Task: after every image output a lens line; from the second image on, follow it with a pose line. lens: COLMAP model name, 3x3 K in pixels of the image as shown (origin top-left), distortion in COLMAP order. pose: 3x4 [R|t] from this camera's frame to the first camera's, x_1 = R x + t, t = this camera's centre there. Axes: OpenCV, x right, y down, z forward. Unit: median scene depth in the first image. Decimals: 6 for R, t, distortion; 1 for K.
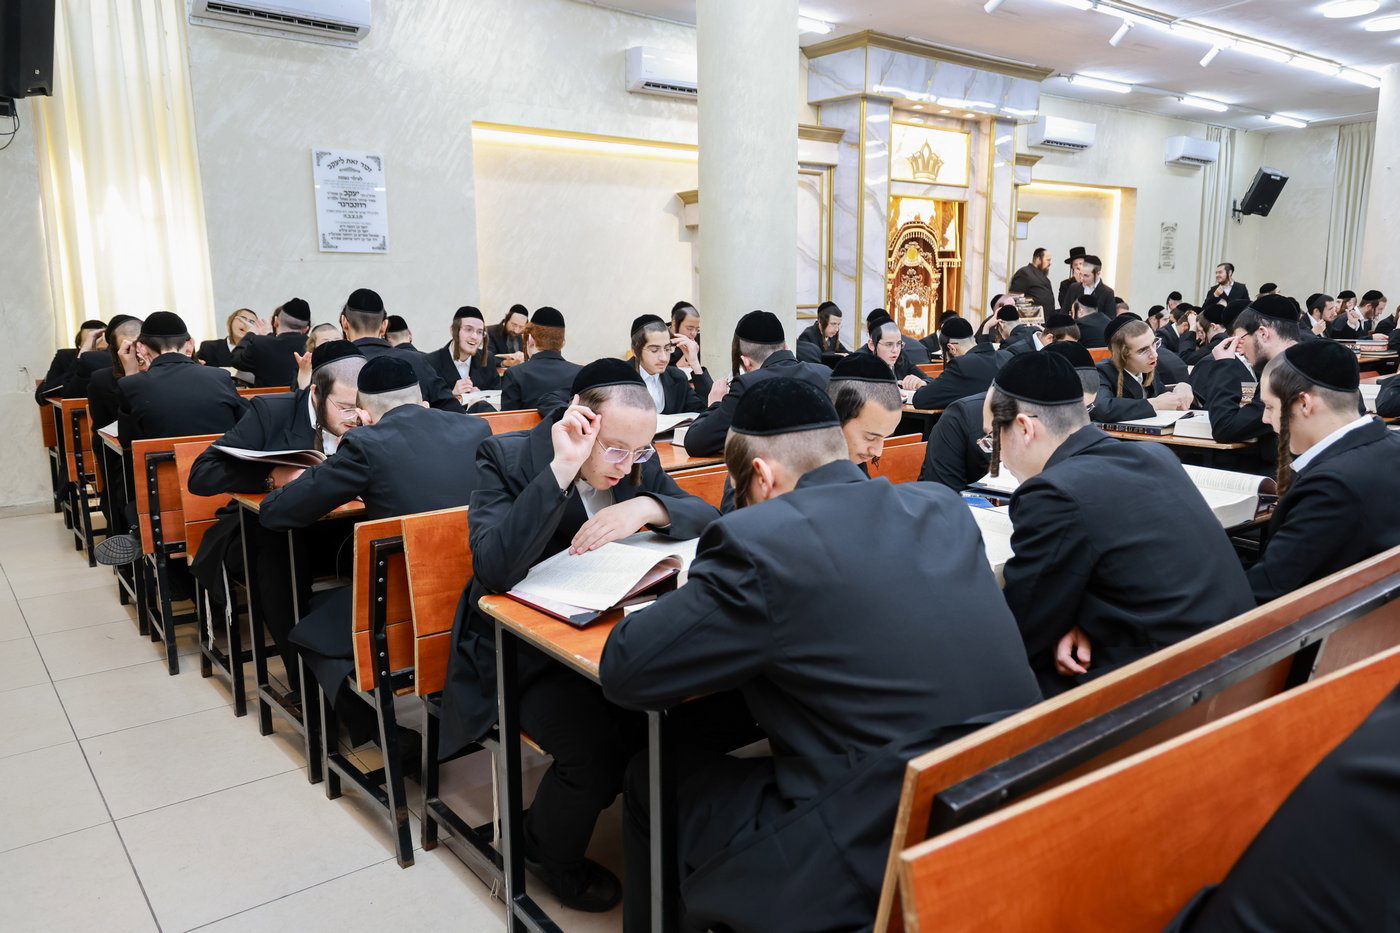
lens RADIAL K [[1041.9, 0, 694.4], [0, 1041.9, 463.9], [0, 0, 1]] dist [-0.038966, -0.001899]
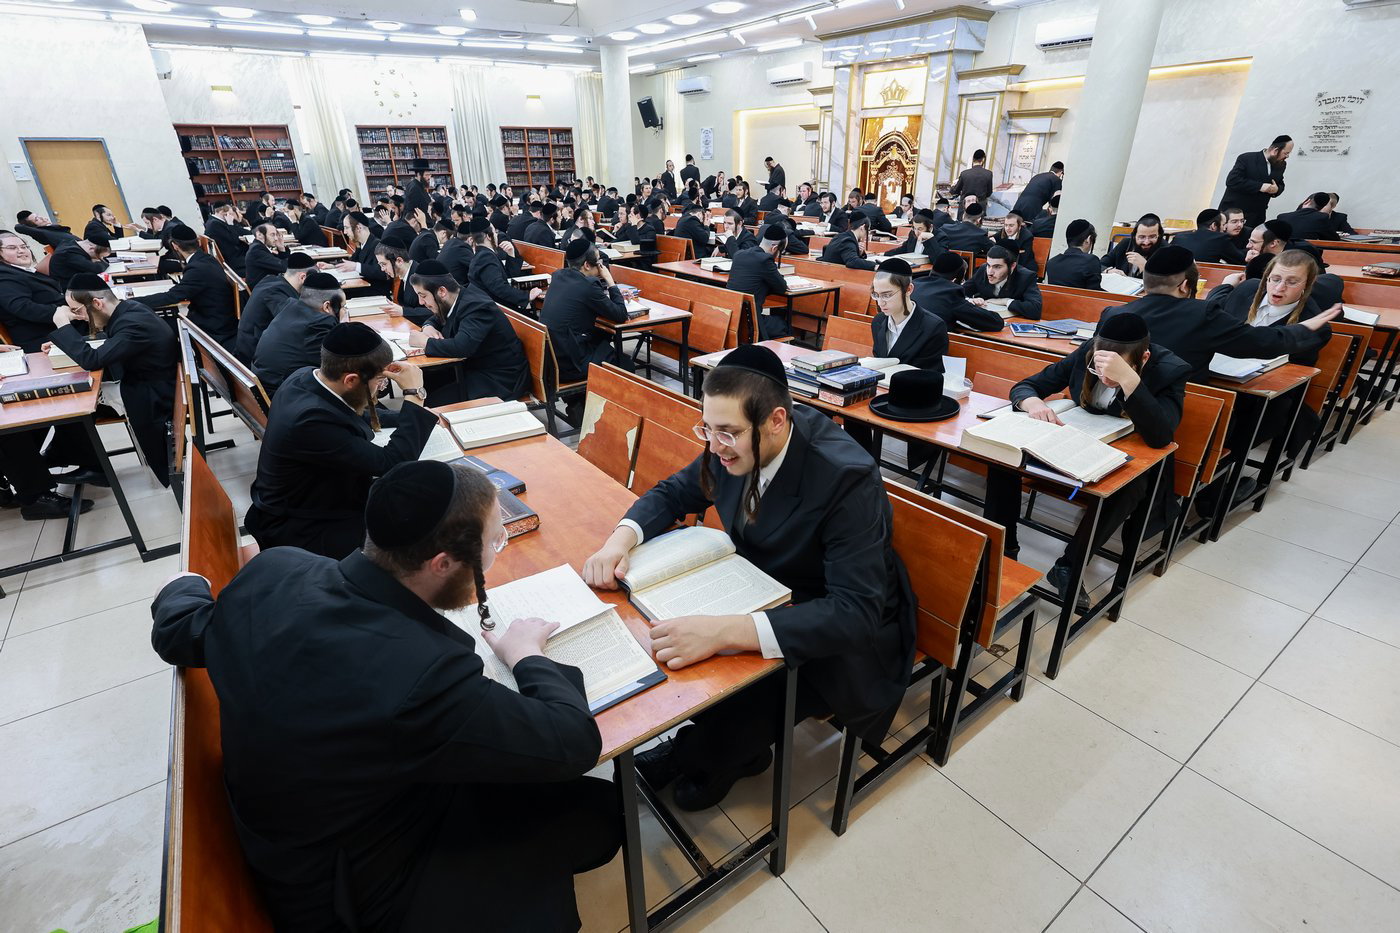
lens RADIAL K [[659.0, 0, 705.4], [0, 659.0, 466.9], [0, 0, 1]] dist [-0.013004, 0.000176]
pose [[-0.069447, 0.436771, -0.896888, 1.420364], [-0.144362, 0.885195, 0.442255, -0.177211], [0.987085, 0.160189, 0.001579, 0.777802]]
